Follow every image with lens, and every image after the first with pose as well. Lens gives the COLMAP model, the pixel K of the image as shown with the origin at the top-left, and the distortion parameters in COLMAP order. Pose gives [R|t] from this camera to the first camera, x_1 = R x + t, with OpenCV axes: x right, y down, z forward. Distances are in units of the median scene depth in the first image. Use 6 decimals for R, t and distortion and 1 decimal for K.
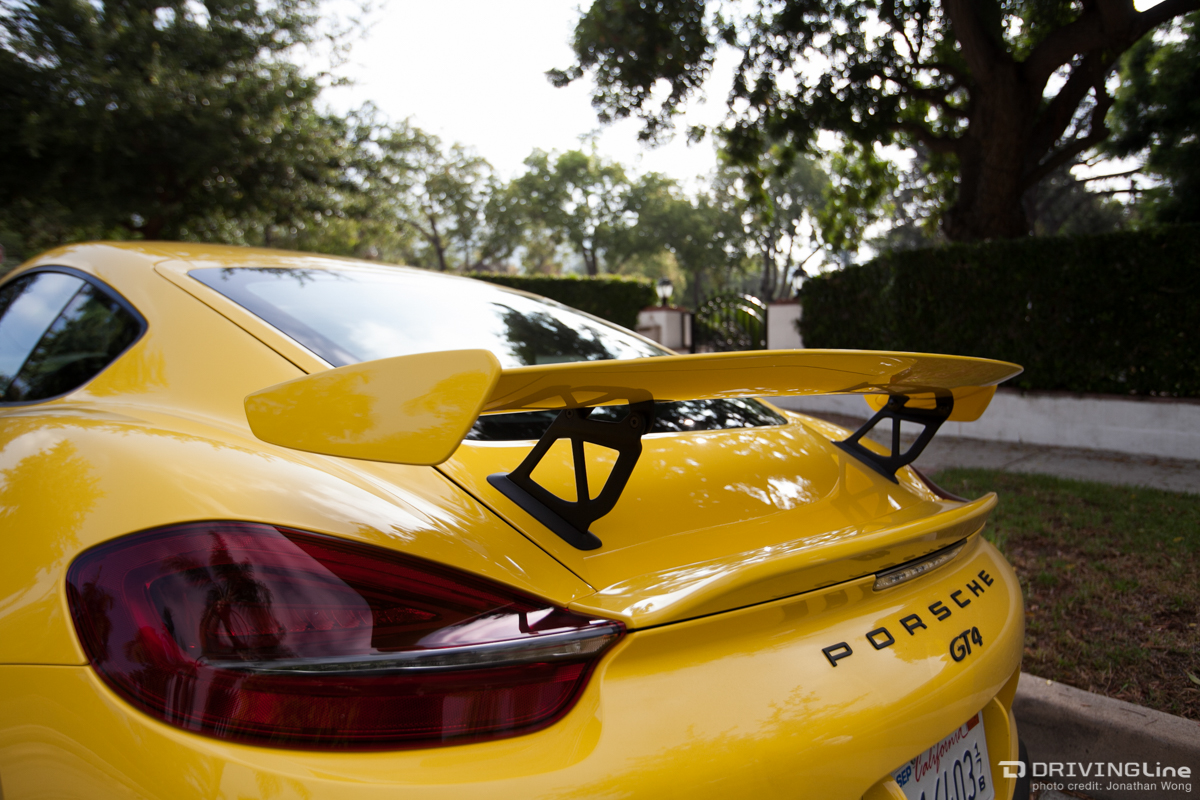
lens RADIAL K [[870.6, 0, 600.0], [0, 870.6, 400.0], [0, 0, 1]] dist [0.008348, 0.012466]
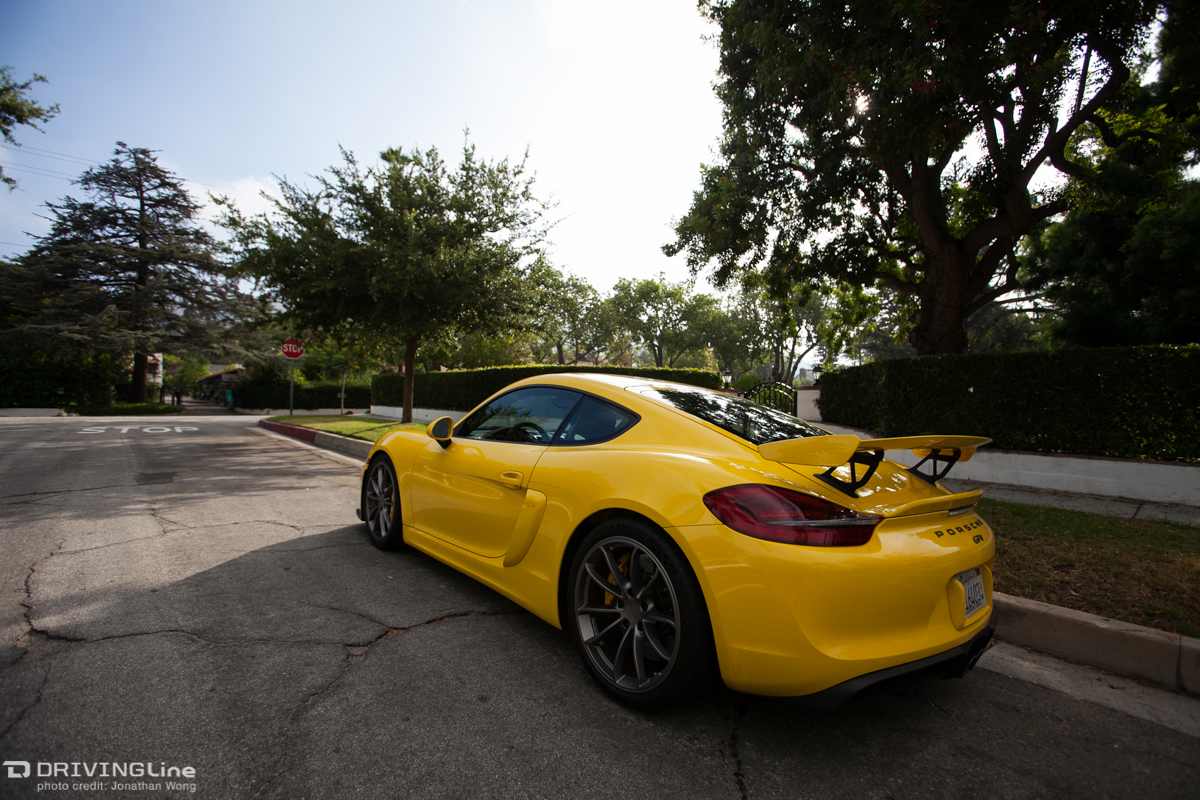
lens RADIAL K [[622.1, 0, 600.0], [0, 622.1, 400.0], [0, 0, 1]] dist [-0.006471, -0.000802]
pose [[0.997321, 0.015199, -0.071550, -0.072493], [-0.020559, 0.996988, -0.074775, 0.000829], [0.070198, 0.076046, 0.994630, -0.121770]]
